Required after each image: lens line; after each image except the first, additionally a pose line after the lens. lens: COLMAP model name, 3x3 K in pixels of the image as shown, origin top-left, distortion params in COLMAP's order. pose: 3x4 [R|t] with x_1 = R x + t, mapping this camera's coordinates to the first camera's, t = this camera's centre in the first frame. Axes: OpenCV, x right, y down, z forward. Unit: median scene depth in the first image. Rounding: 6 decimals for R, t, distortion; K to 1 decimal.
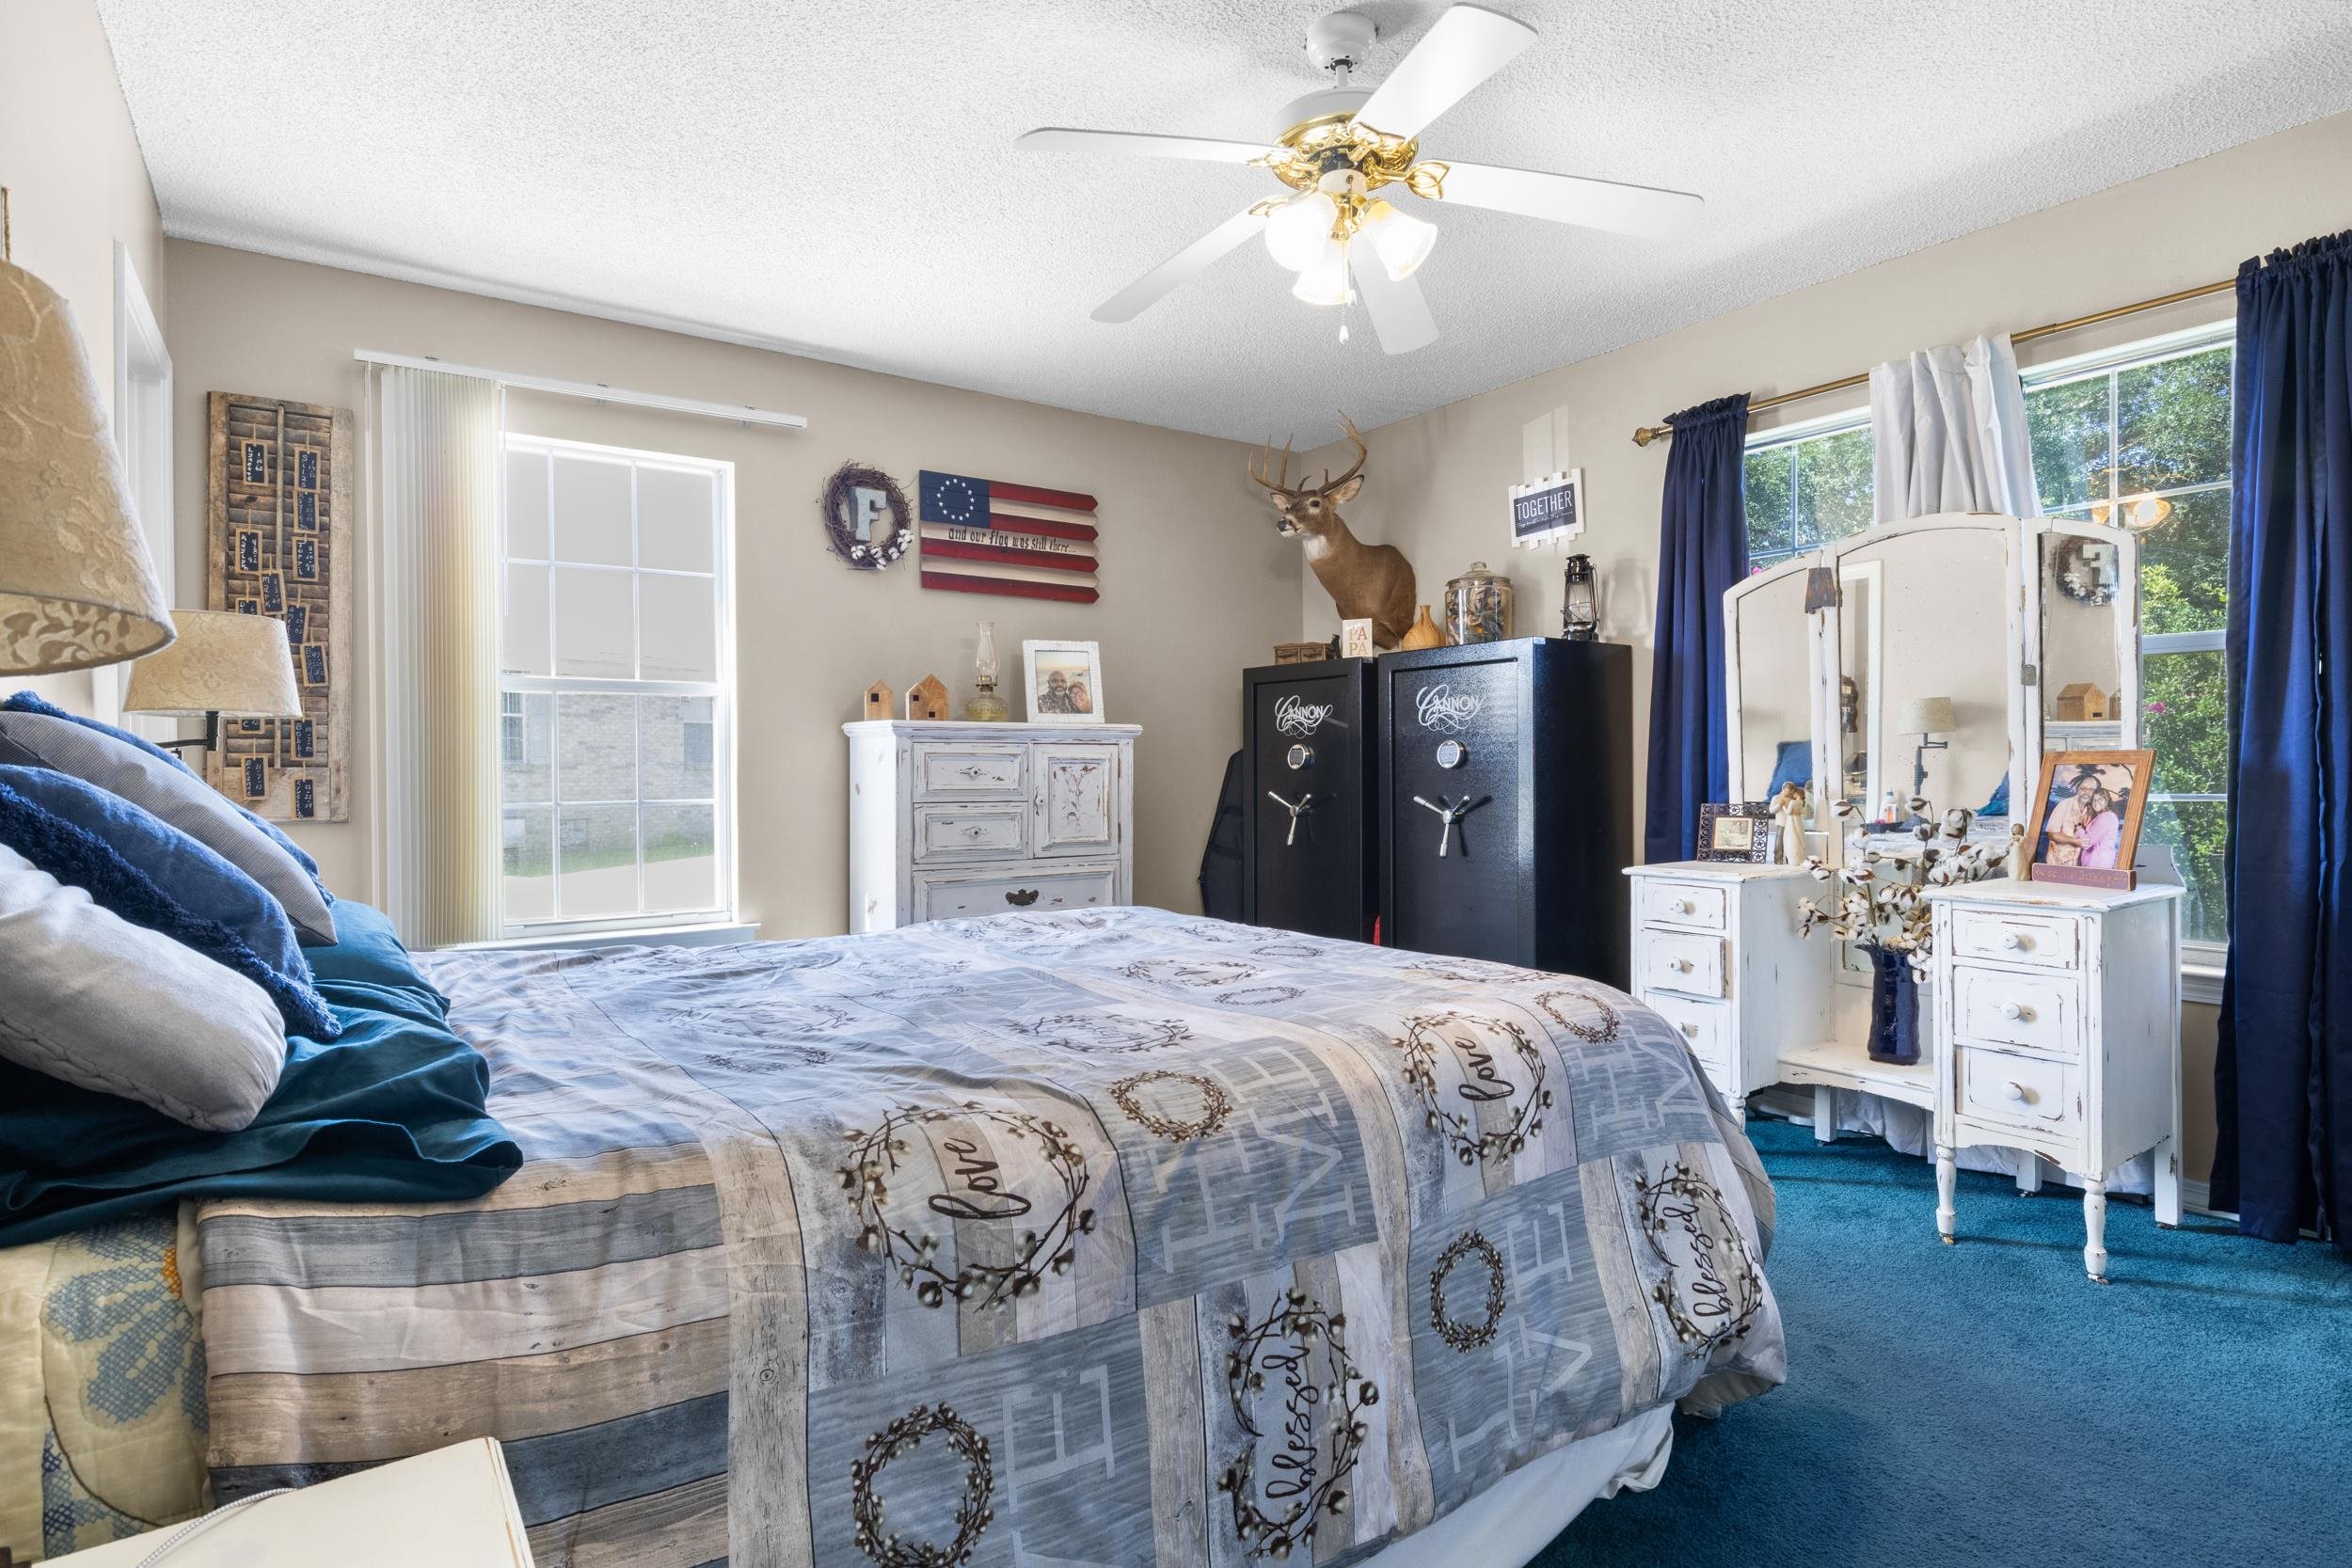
lens RADIAL K [[1212.7, 0, 1165.5], [0, 1212.7, 777.2], [0, 0, 1]] dist [-0.005365, -0.000534]
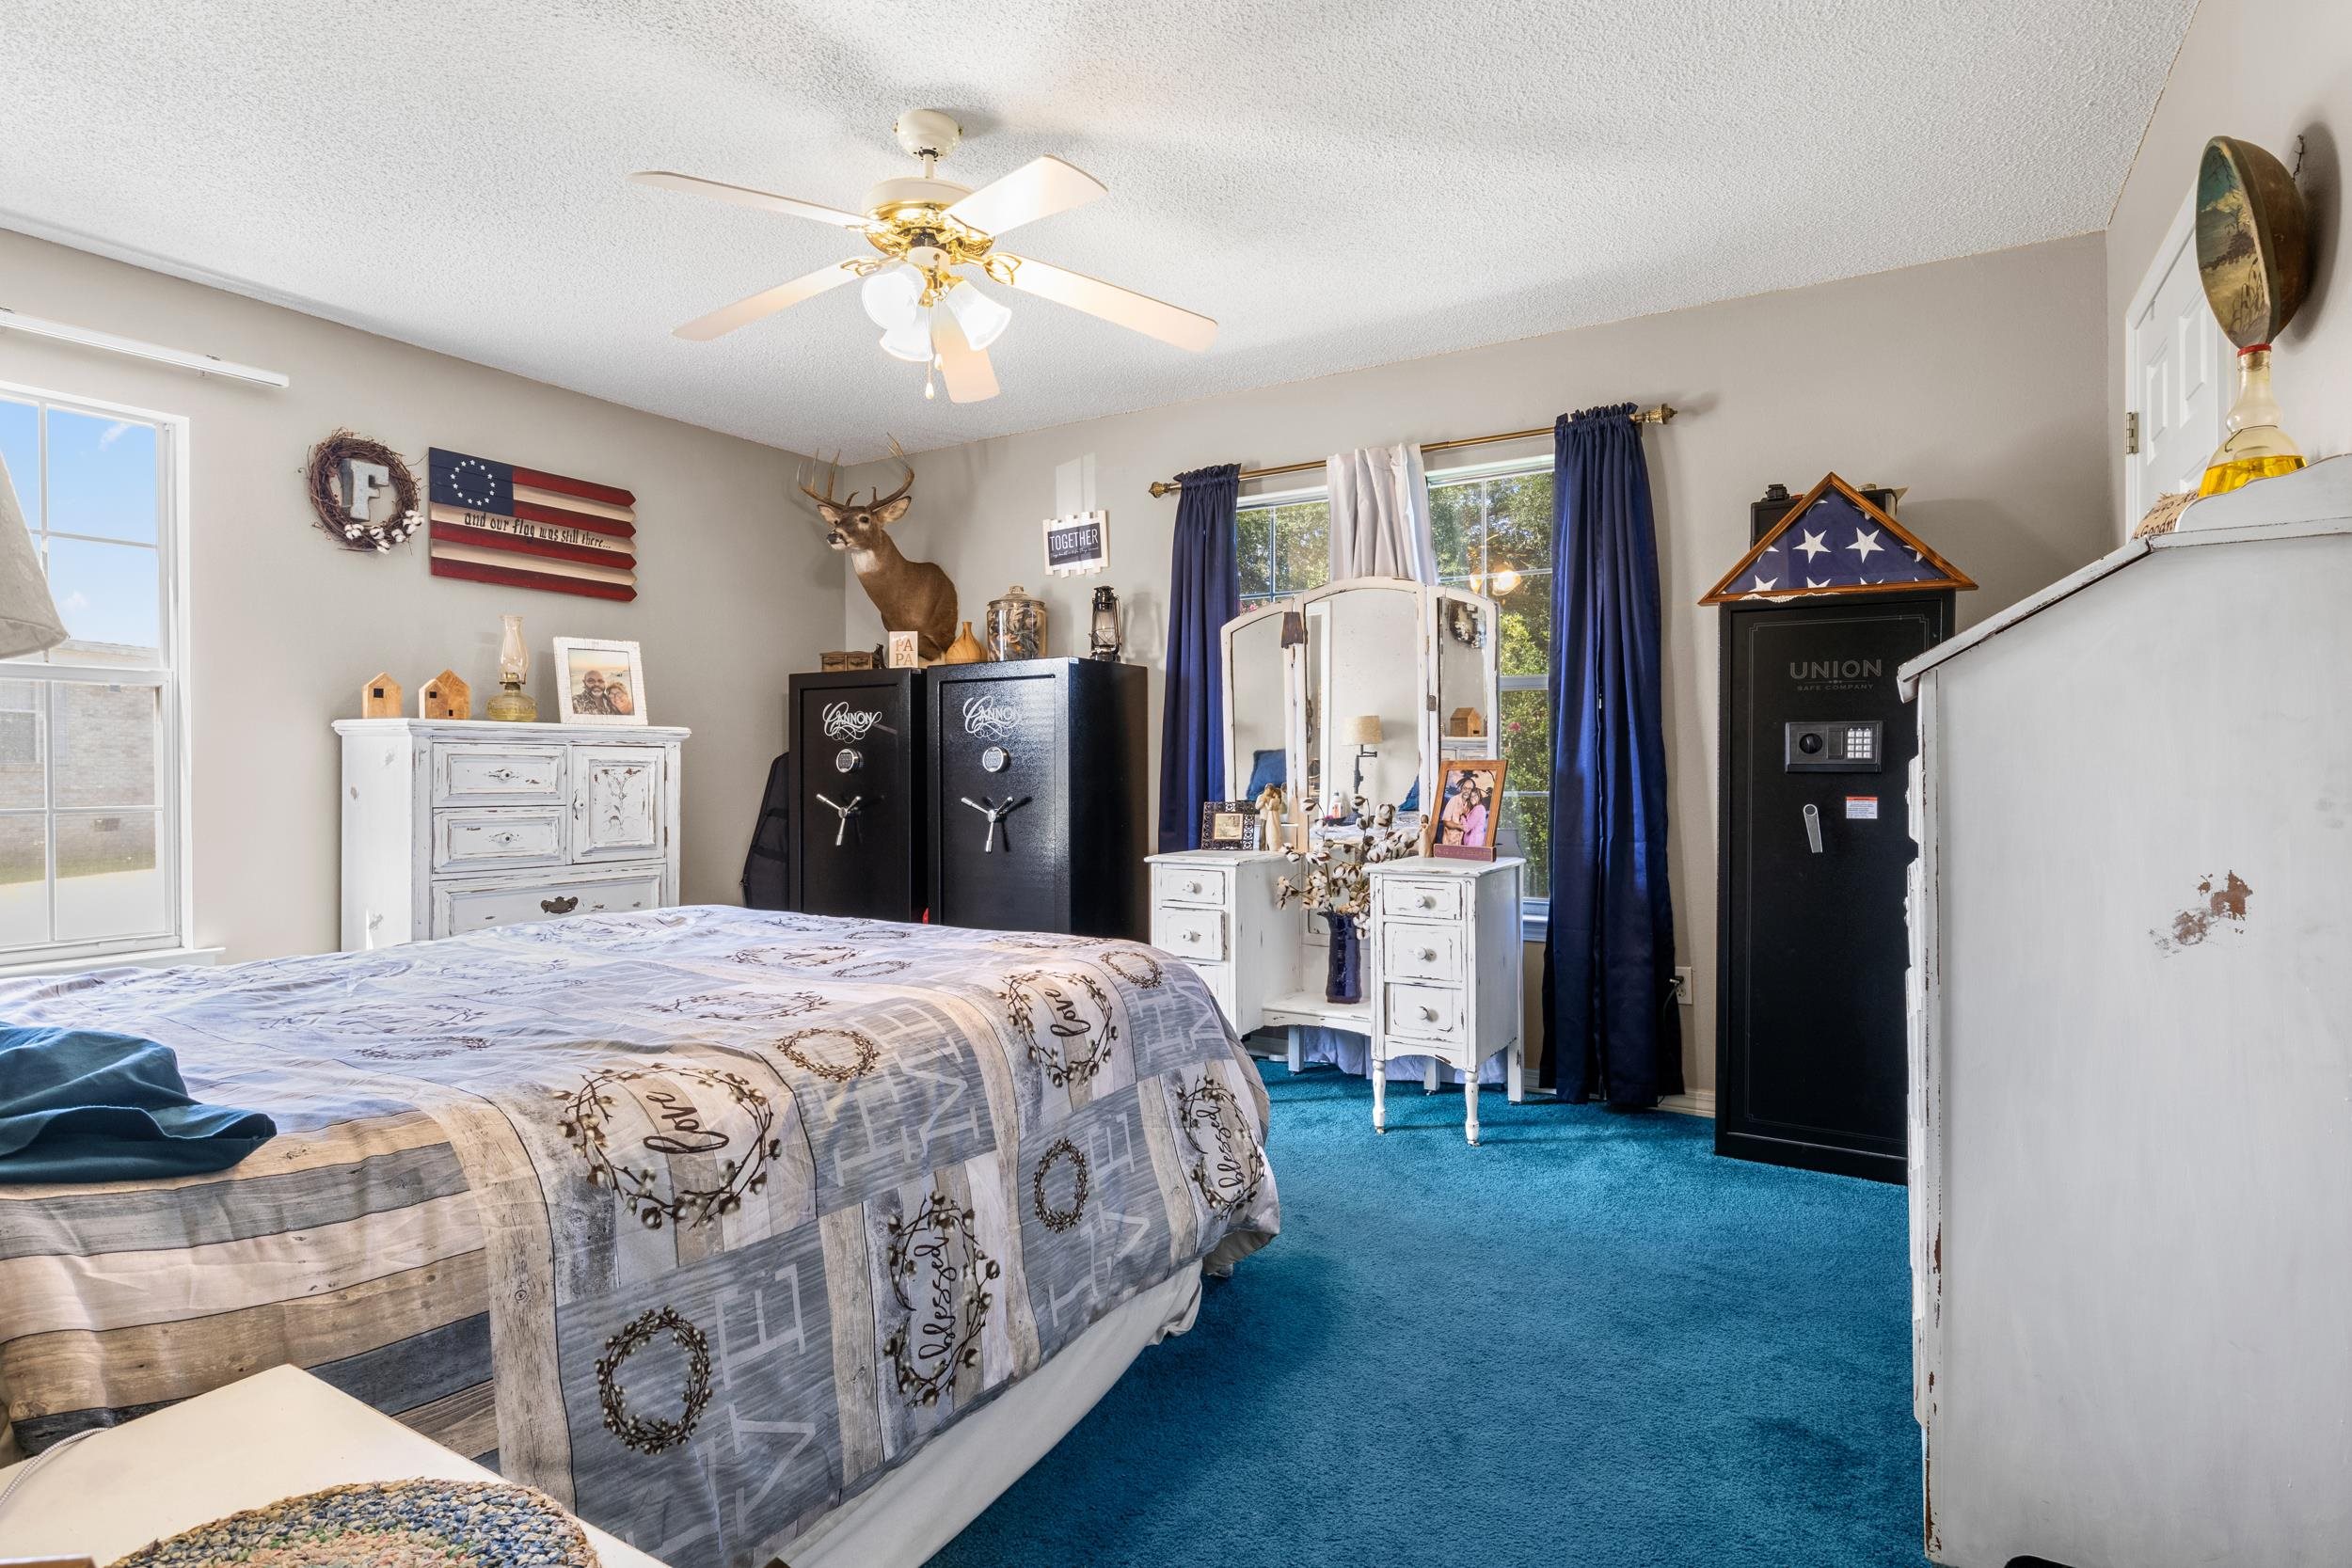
lens RADIAL K [[1212.7, 0, 1180.2], [0, 1212.7, 782.0], [0, 0, 1]] dist [-0.005365, -0.000534]
pose [[0.915122, -0.000542, 0.403176, -0.091071], [0.000240, 1.000000, 0.000801, 0.001485], [-0.403176, -0.000637, 0.915122, -0.129120]]
